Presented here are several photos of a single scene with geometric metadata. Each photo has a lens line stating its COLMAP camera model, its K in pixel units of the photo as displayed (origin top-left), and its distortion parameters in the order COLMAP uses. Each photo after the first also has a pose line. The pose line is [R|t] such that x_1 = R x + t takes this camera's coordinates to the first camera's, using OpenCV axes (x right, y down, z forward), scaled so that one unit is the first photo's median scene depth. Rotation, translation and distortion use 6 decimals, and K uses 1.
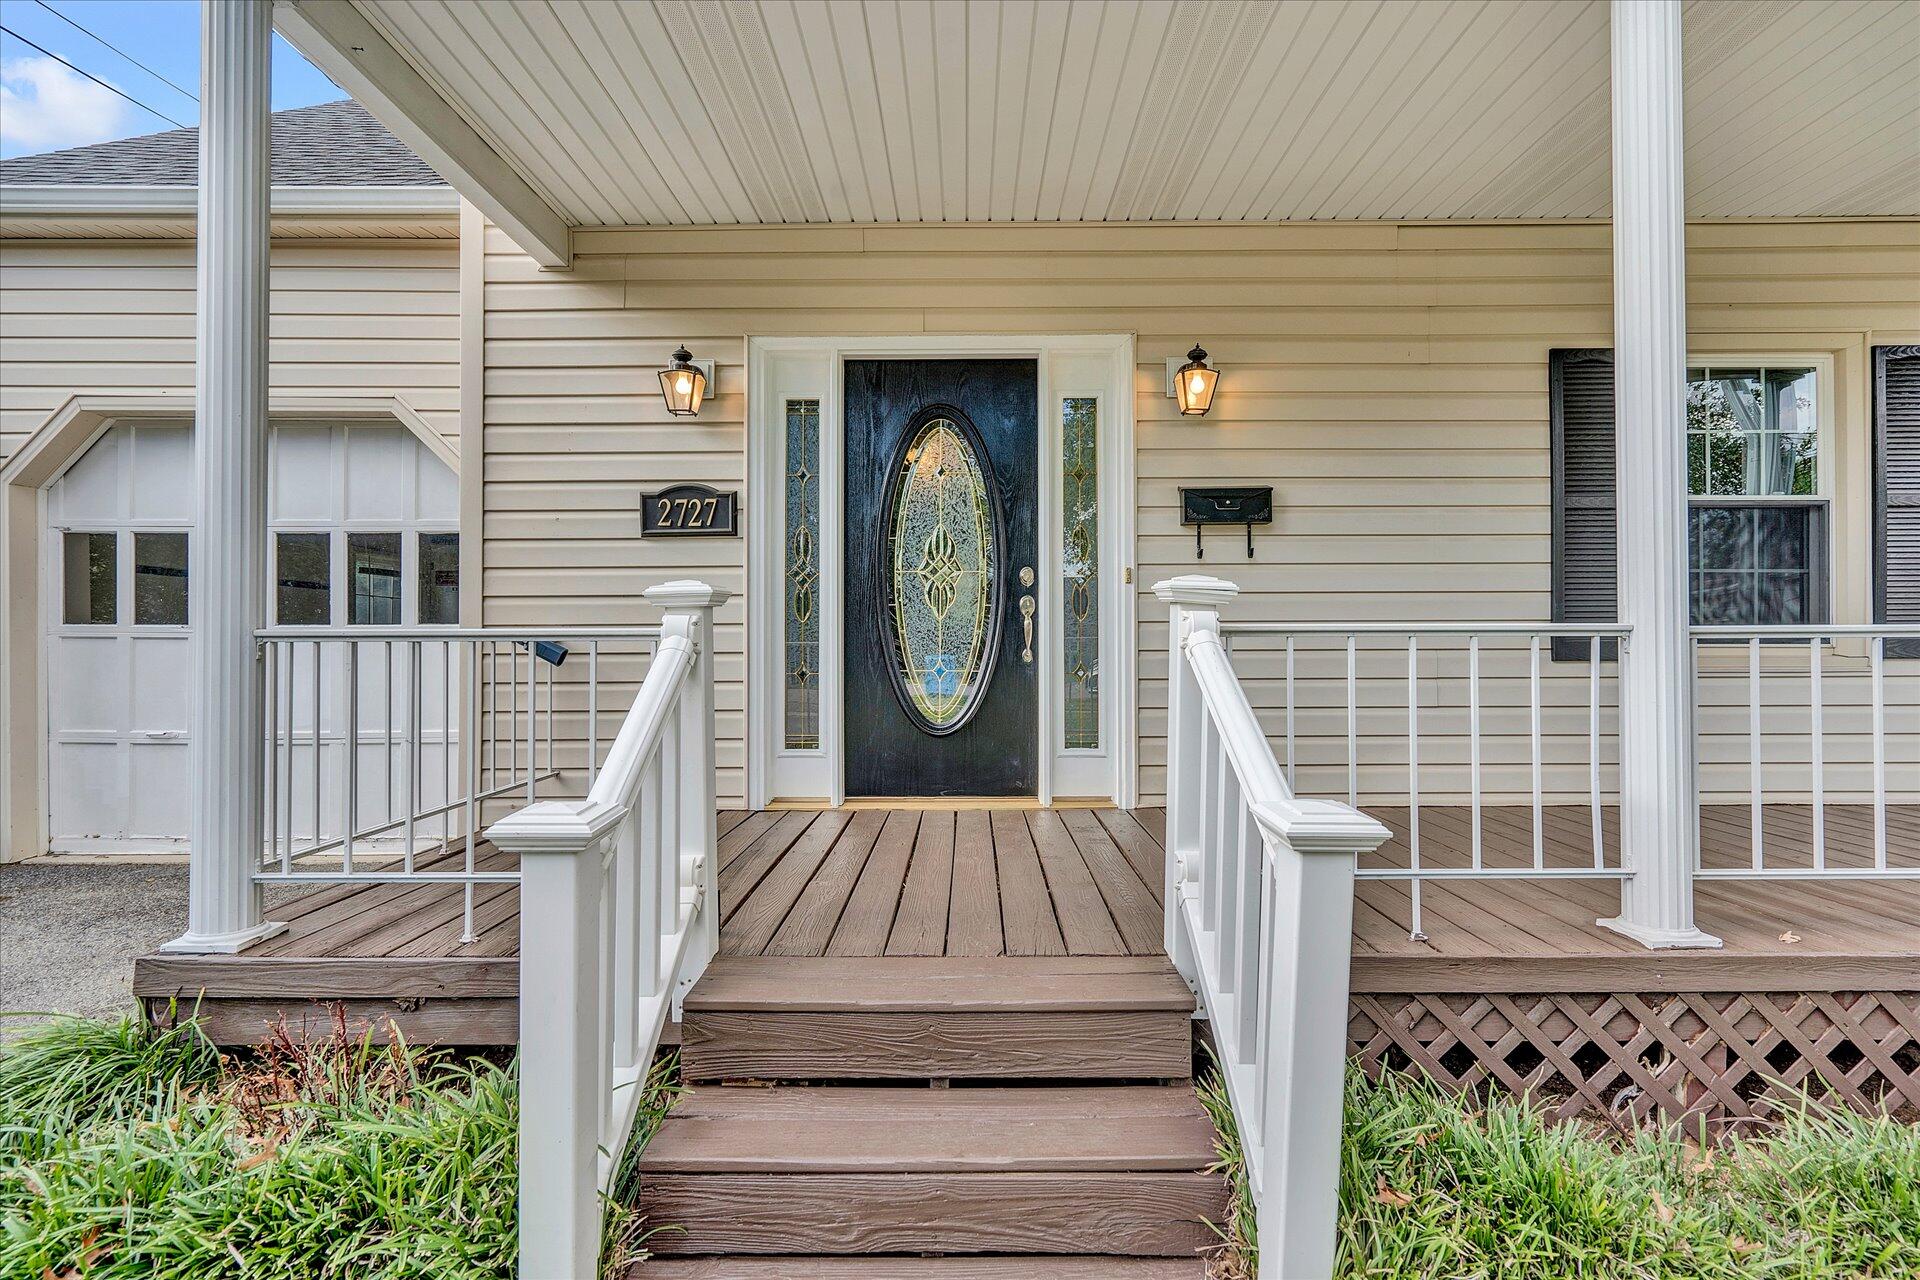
lens RADIAL K [[877.3, 0, 961.4], [0, 877.3, 635.7], [0, 0, 1]] dist [0.002809, 0.000278]
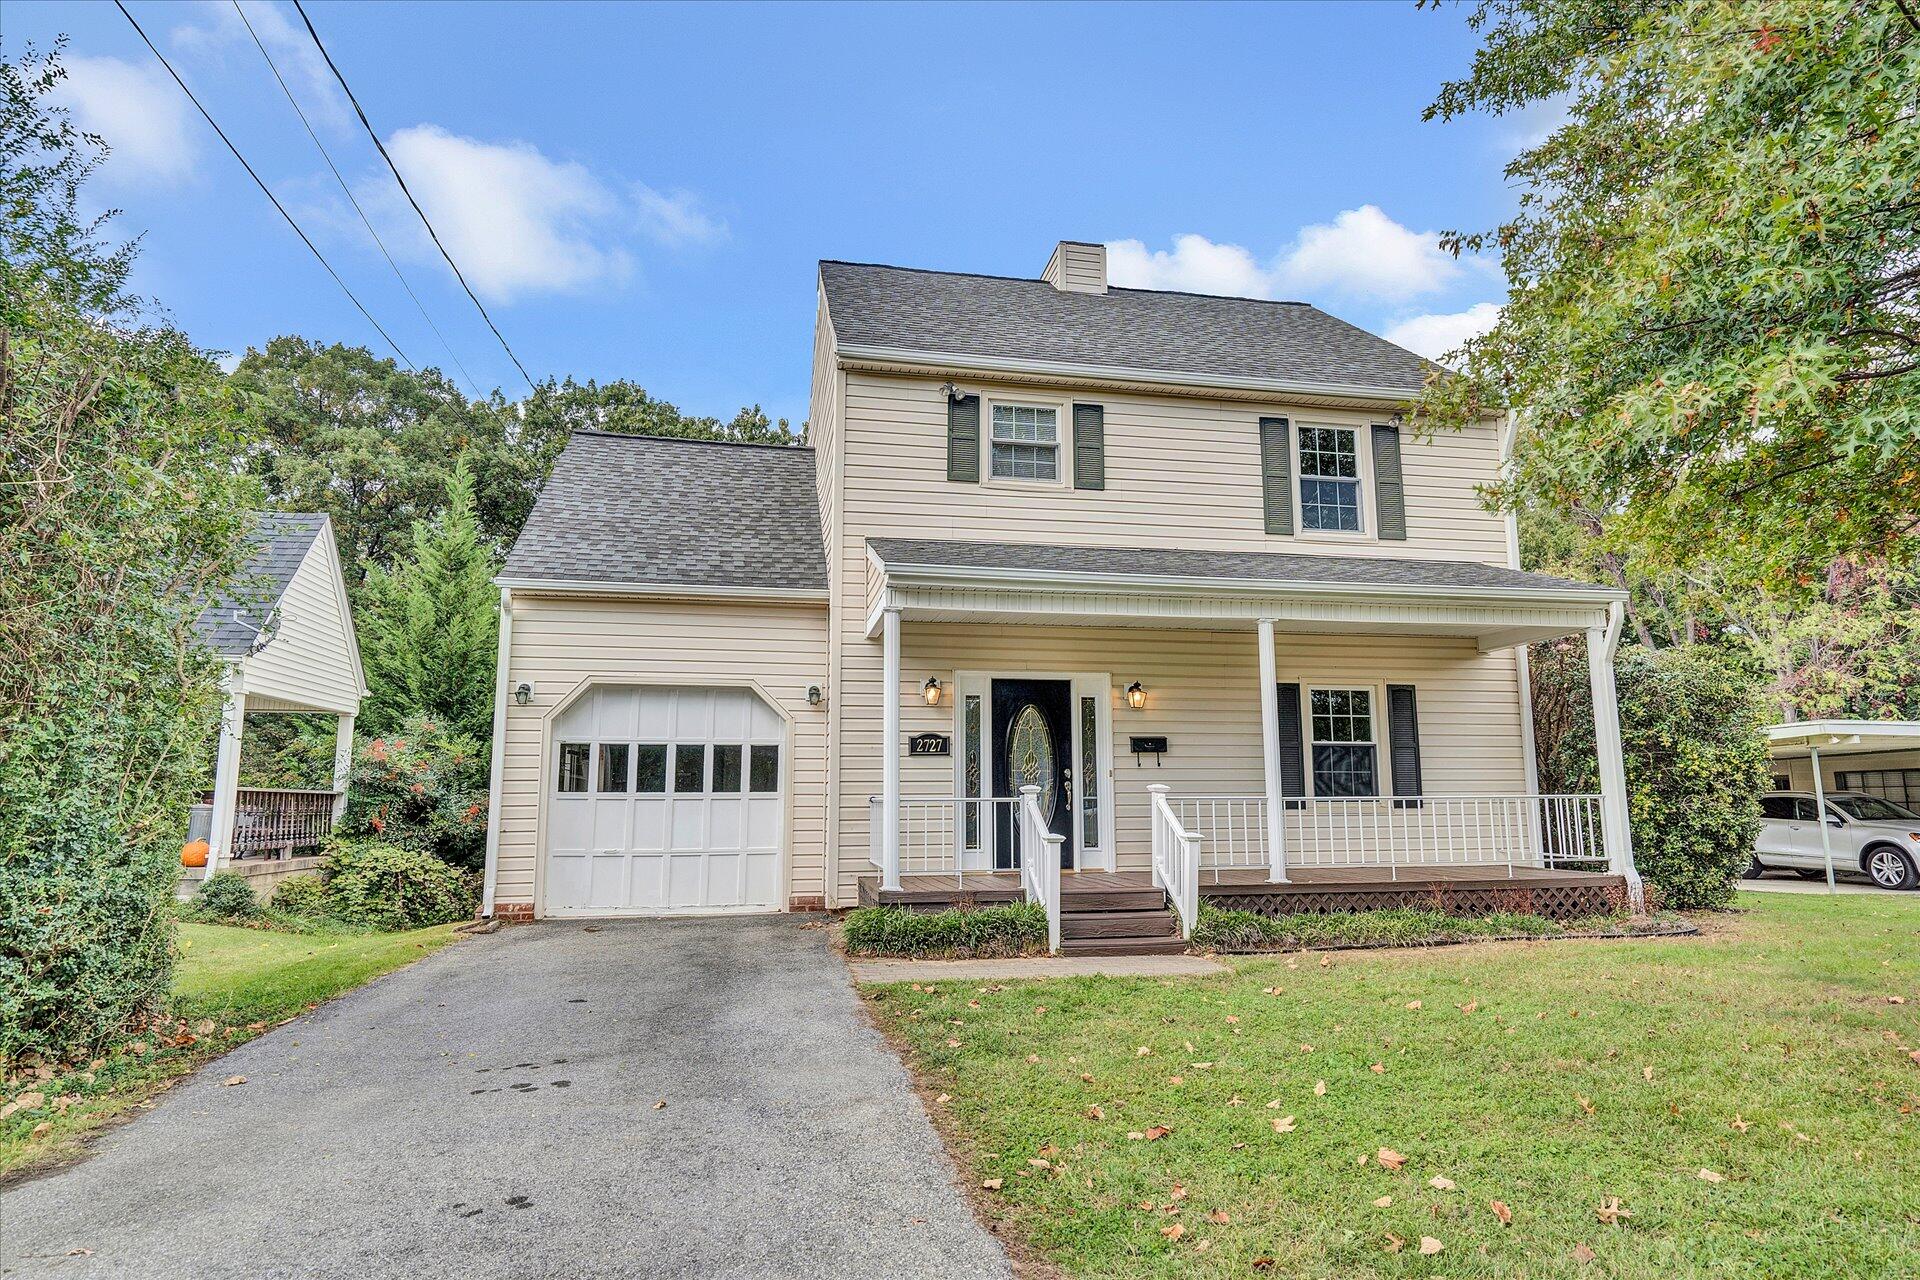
lens RADIAL K [[991.5, 0, 962.0], [0, 991.5, 647.2], [0, 0, 1]] dist [-0.000574, 0.000025]
pose [[0.984086, 0.026994, 0.175631, -0.685421], [-0.001199, 0.989380, -0.145347, -0.015469], [-0.177690, 0.142824, 0.973667, -1.594037]]
